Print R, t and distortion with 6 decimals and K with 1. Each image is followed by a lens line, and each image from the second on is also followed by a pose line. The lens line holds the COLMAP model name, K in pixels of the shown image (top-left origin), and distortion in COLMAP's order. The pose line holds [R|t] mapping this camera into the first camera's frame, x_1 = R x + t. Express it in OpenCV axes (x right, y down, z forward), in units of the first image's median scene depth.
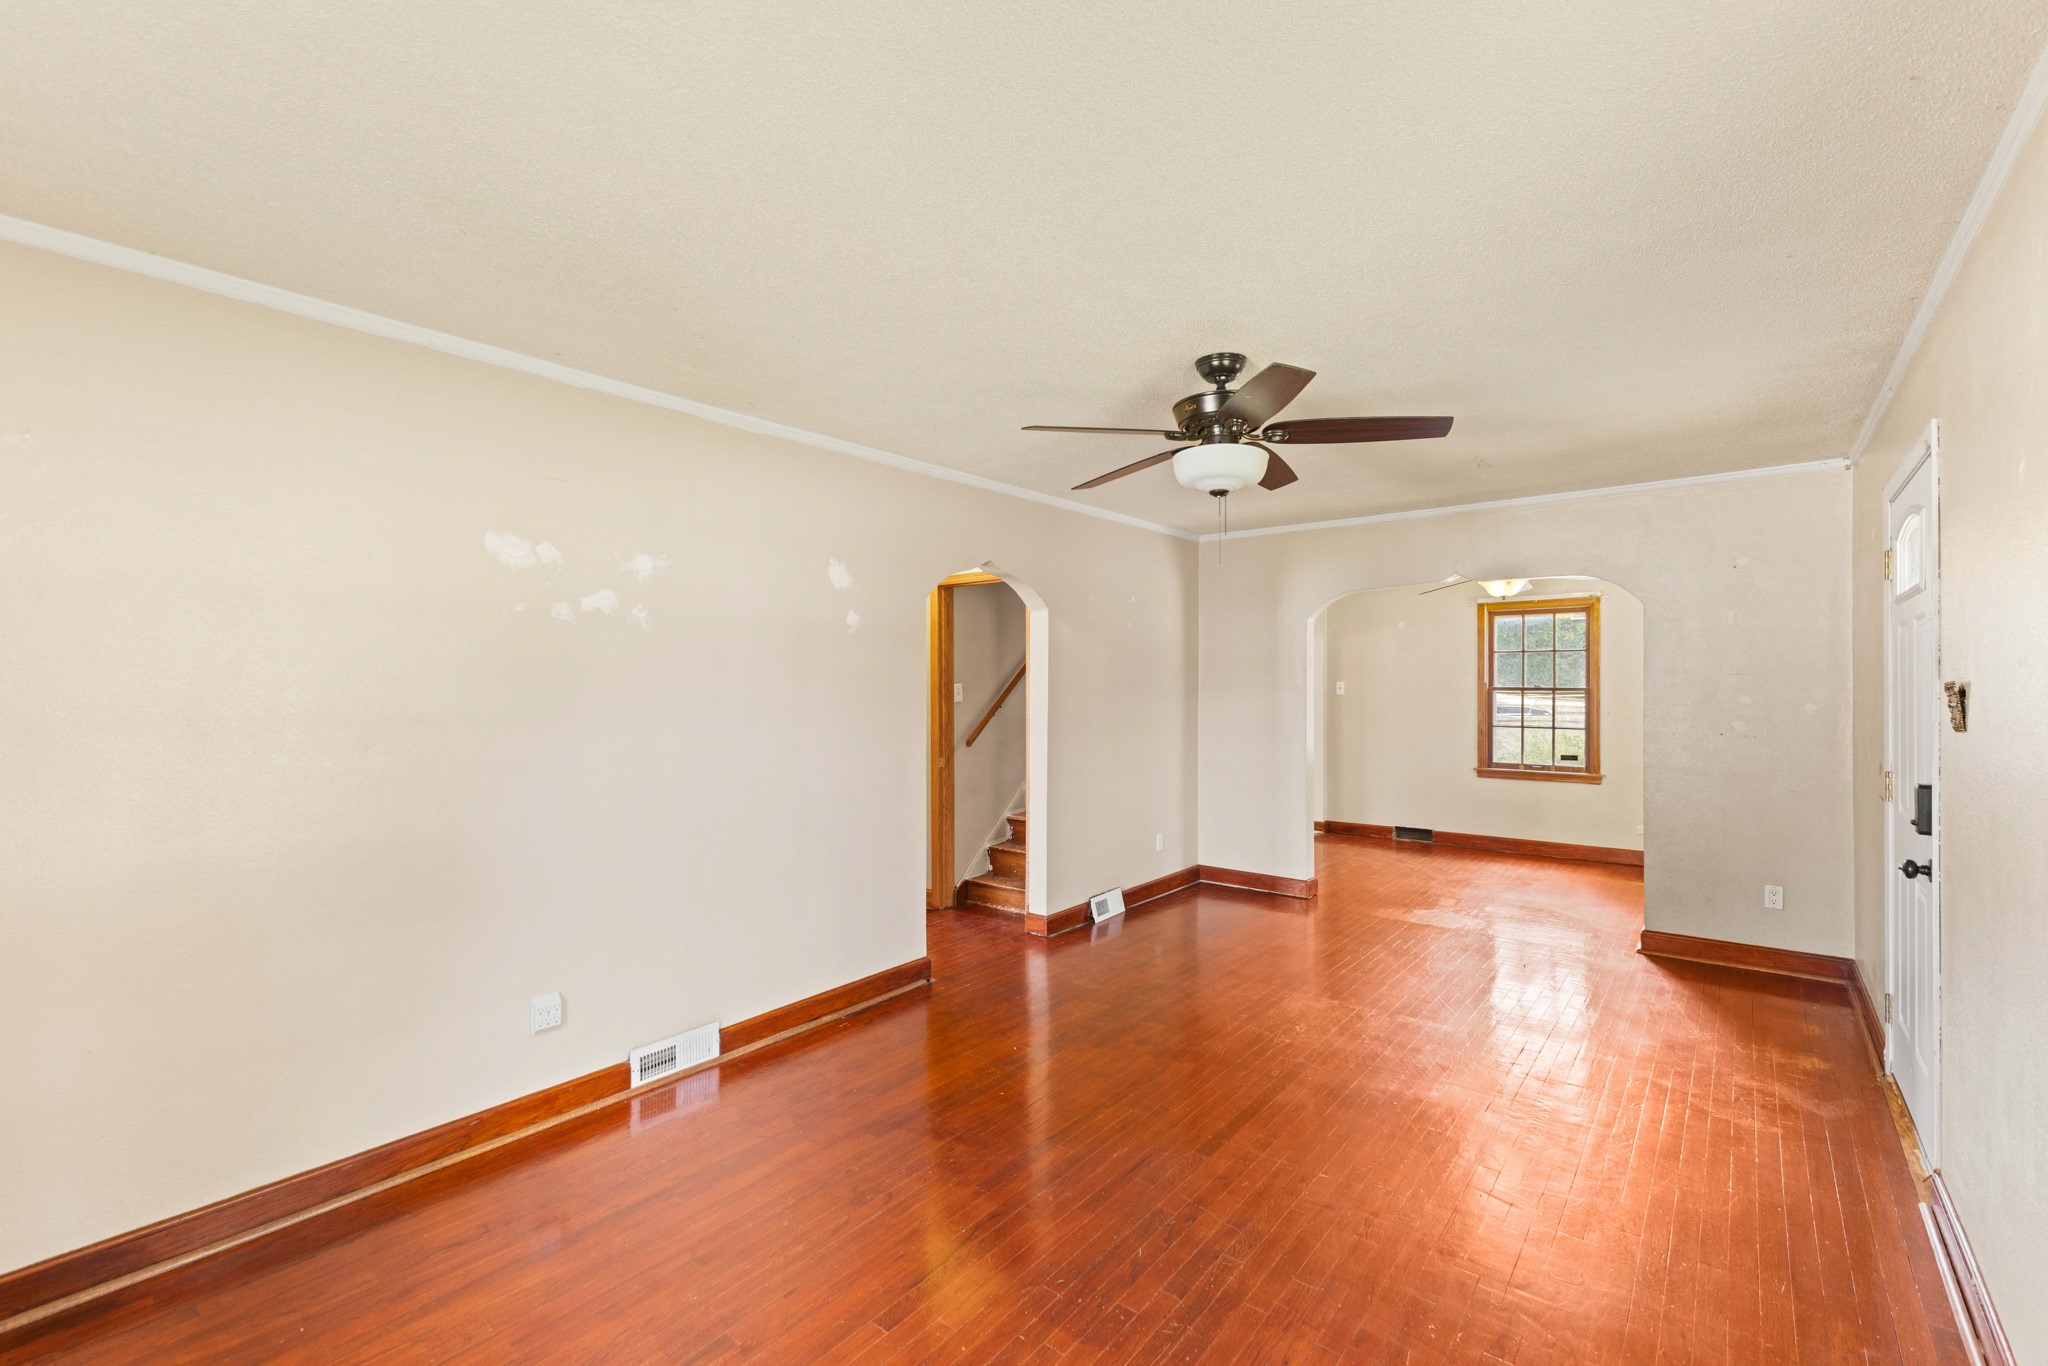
lens RADIAL K [[890.5, 0, 1016.0], [0, 890.5, 693.4], [0, 0, 1]] dist [0.002973, -0.000032]
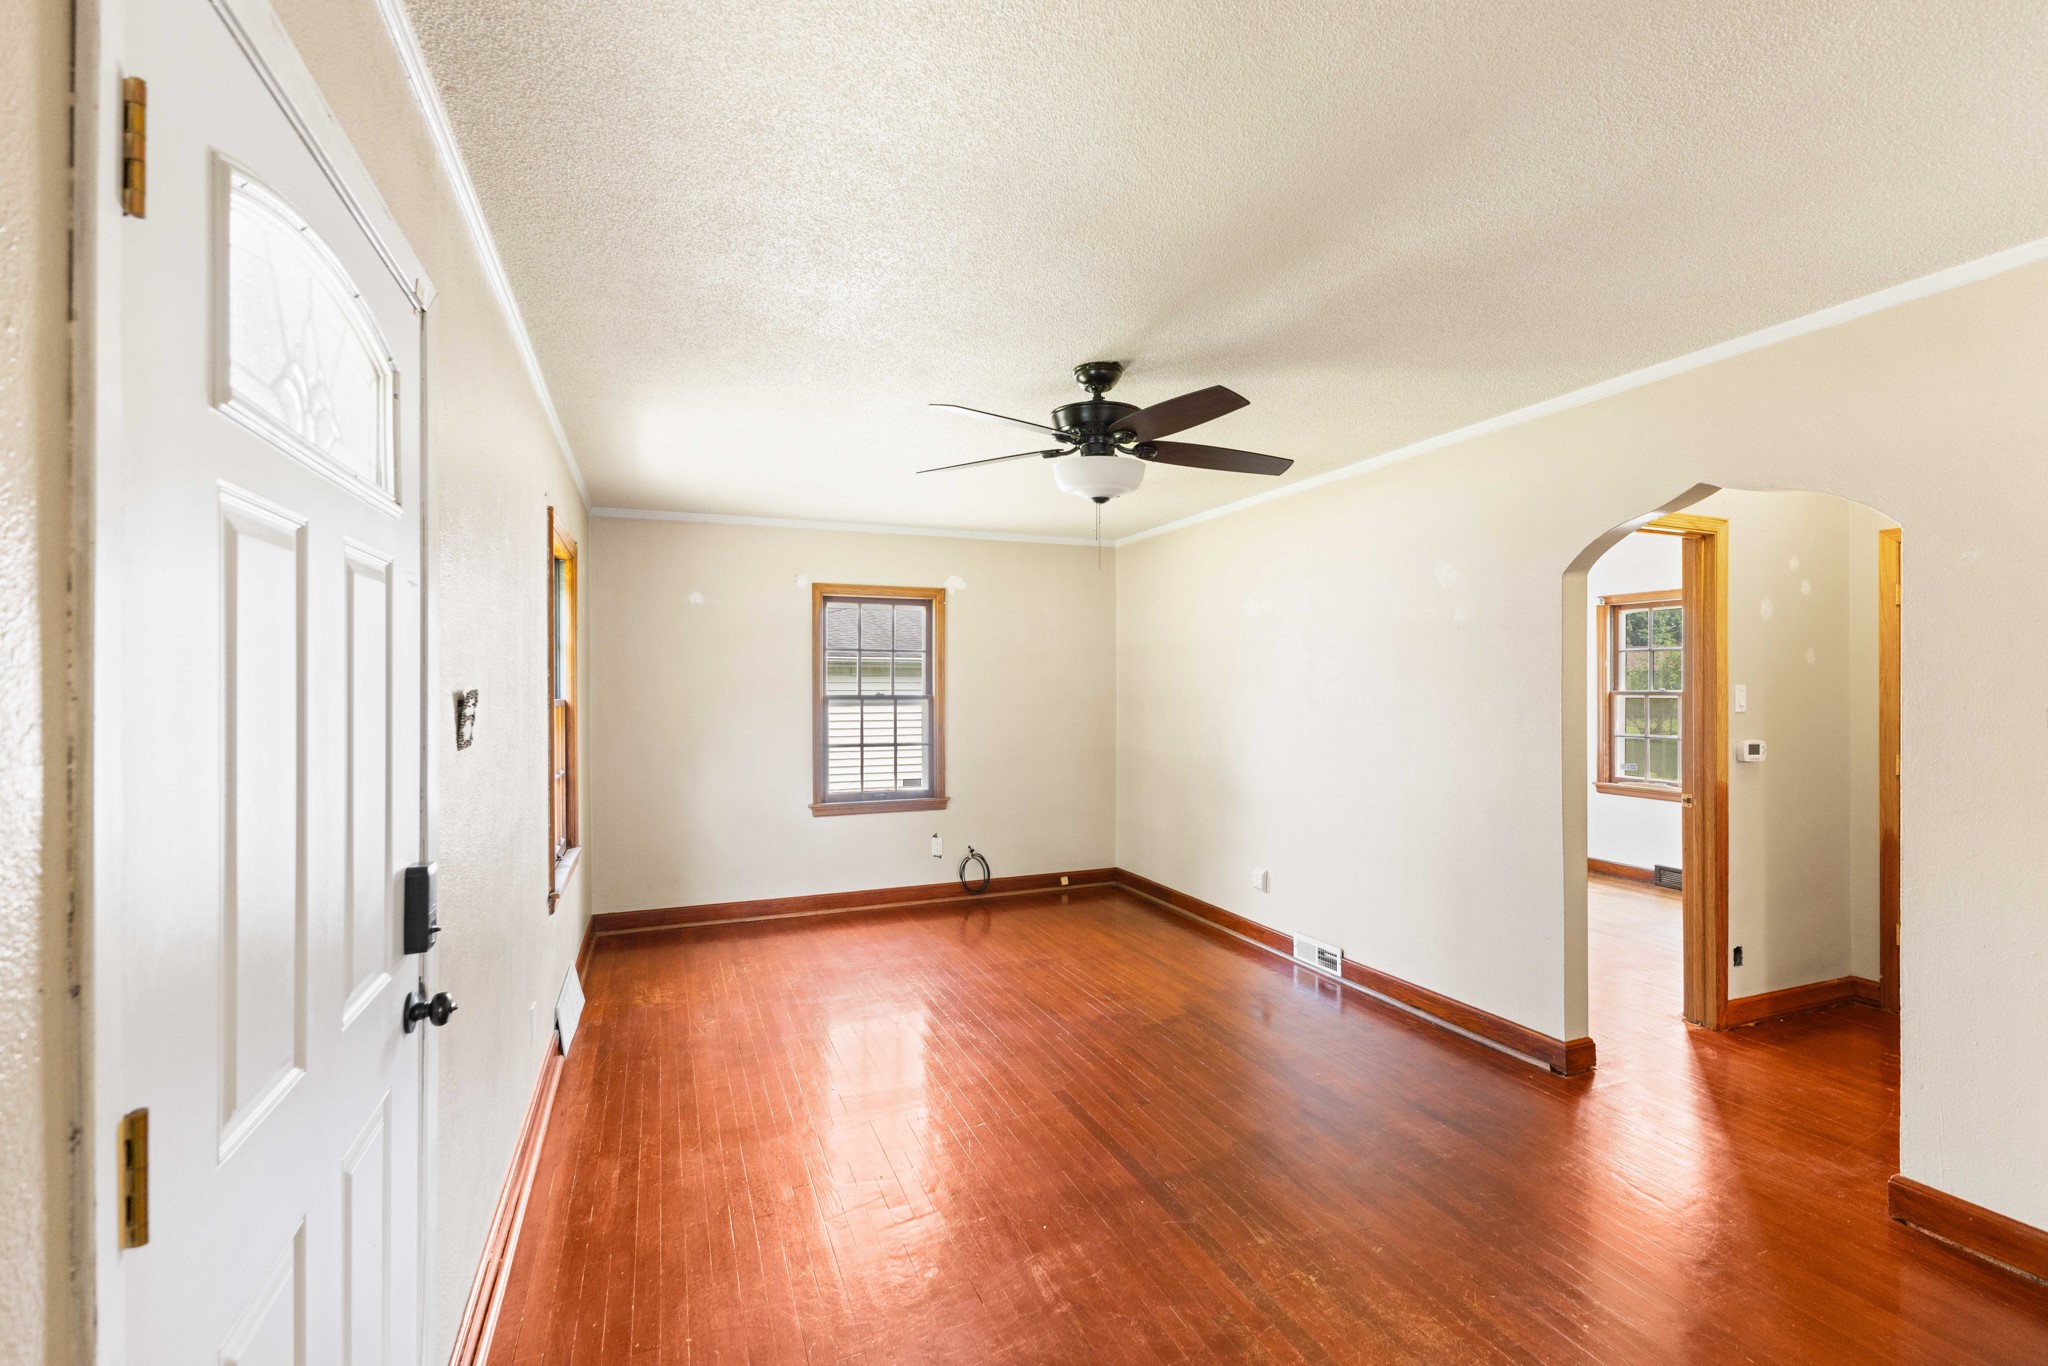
lens RADIAL K [[879.3, 0, 1018.3], [0, 879.3, 692.4], [0, 0, 1]] dist [-0.000011, -0.000004]
pose [[-0.483930, 0.011460, -0.875032, 0.871430], [-0.004202, 0.999872, 0.015419, -0.015088], [0.875097, 0.011139, -0.483820, 1.062681]]
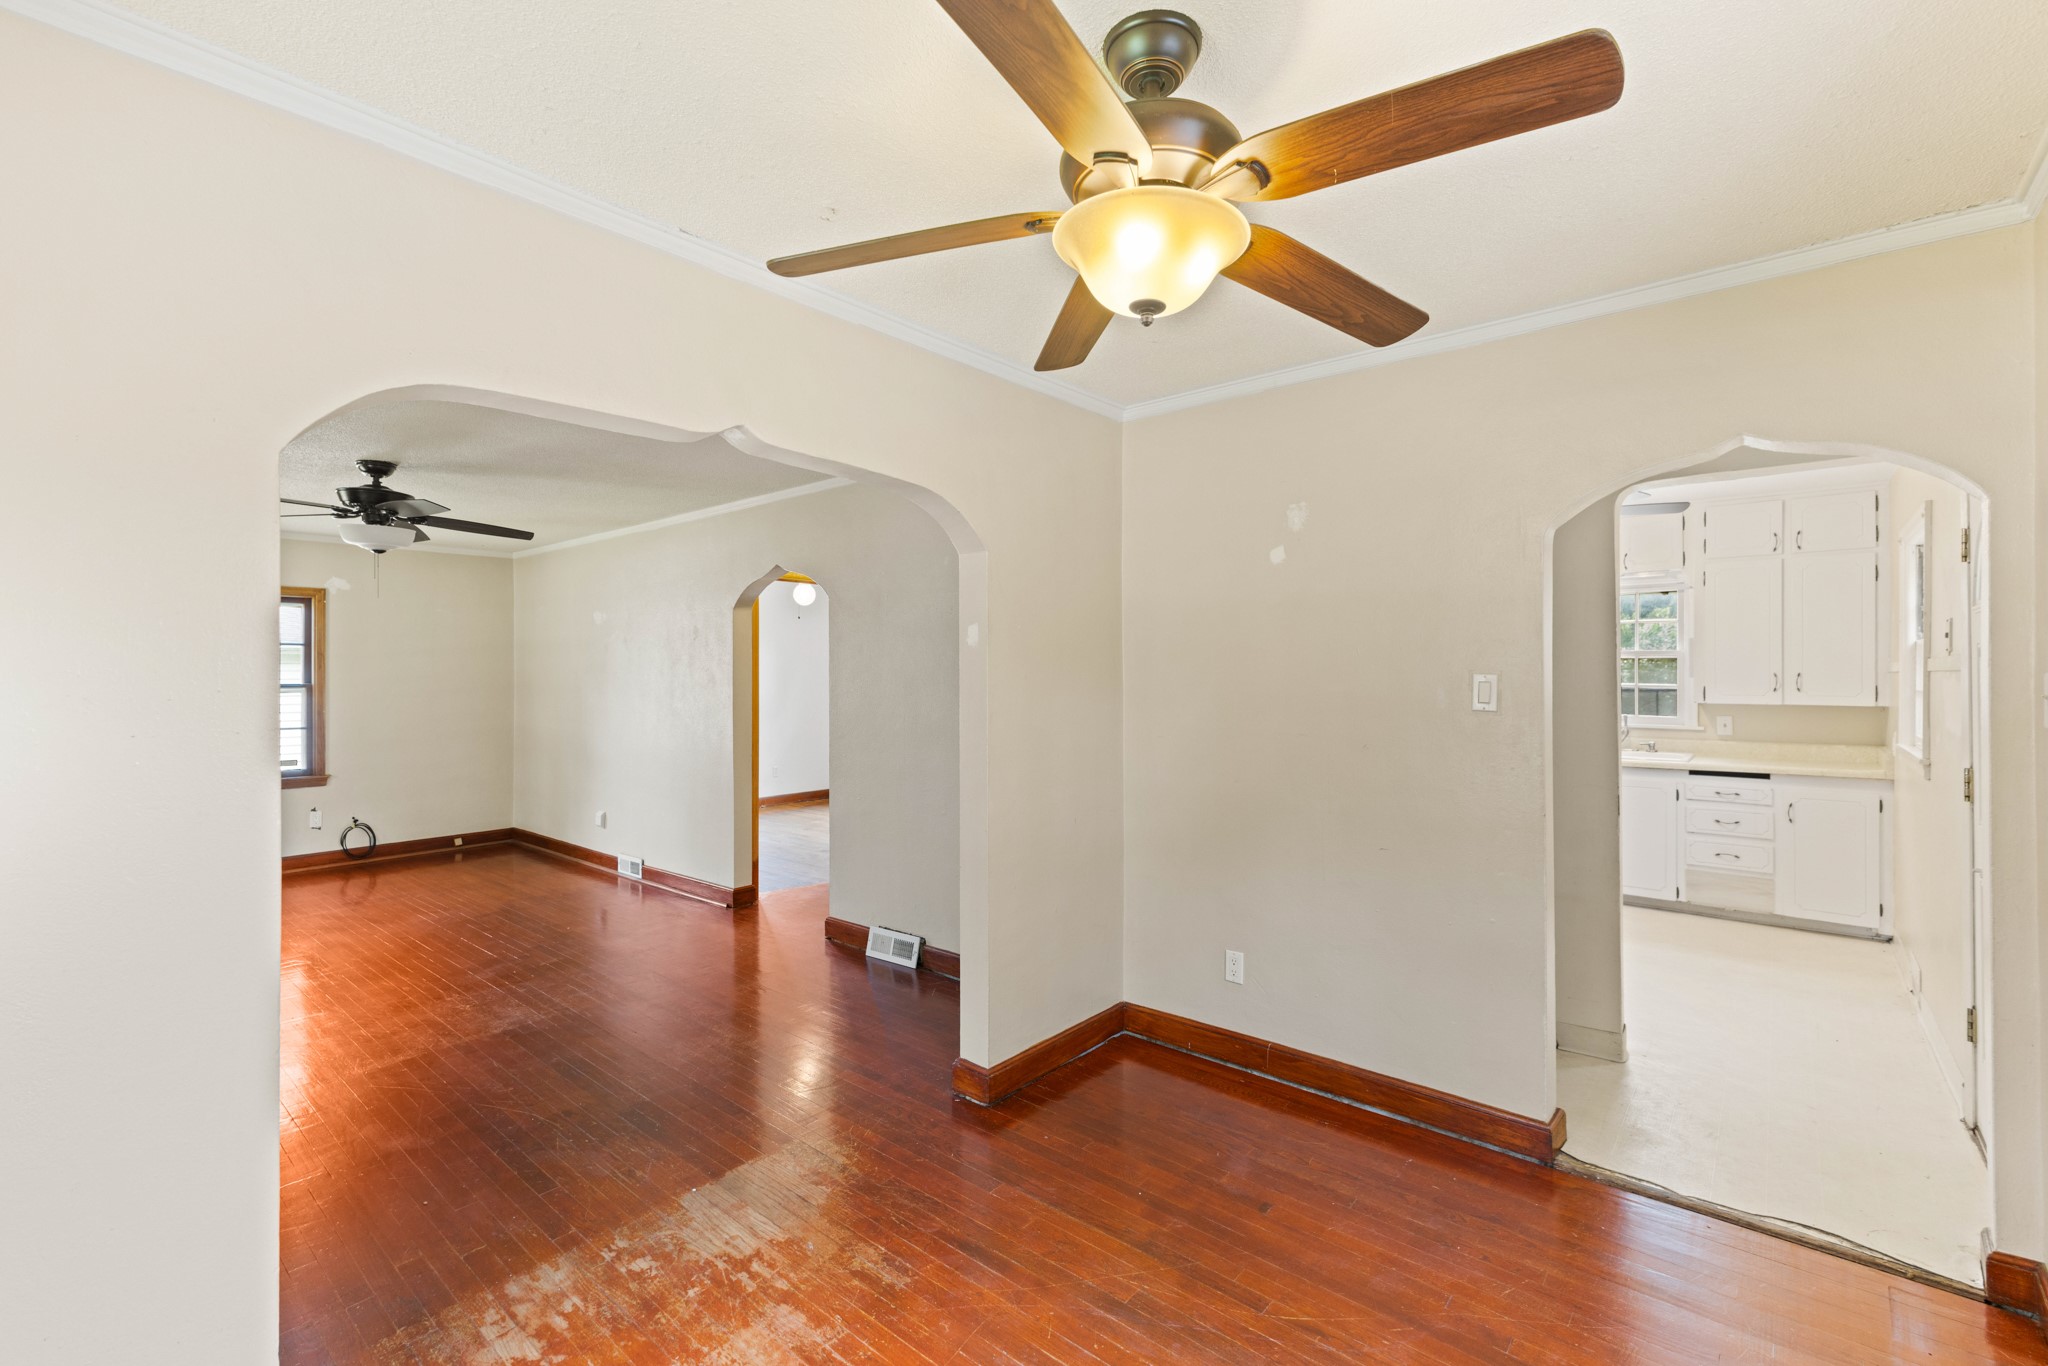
lens RADIAL K [[877.1, 0, 1025.7], [0, 877.1, 672.5], [0, 0, 1]] dist [-0.000264, -0.000016]
pose [[-0.016602, 0.004160, -0.999854, 1.286509], [-0.007337, 0.999964, 0.004283, -0.025565], [0.999835, 0.007407, -0.016570, 1.611219]]
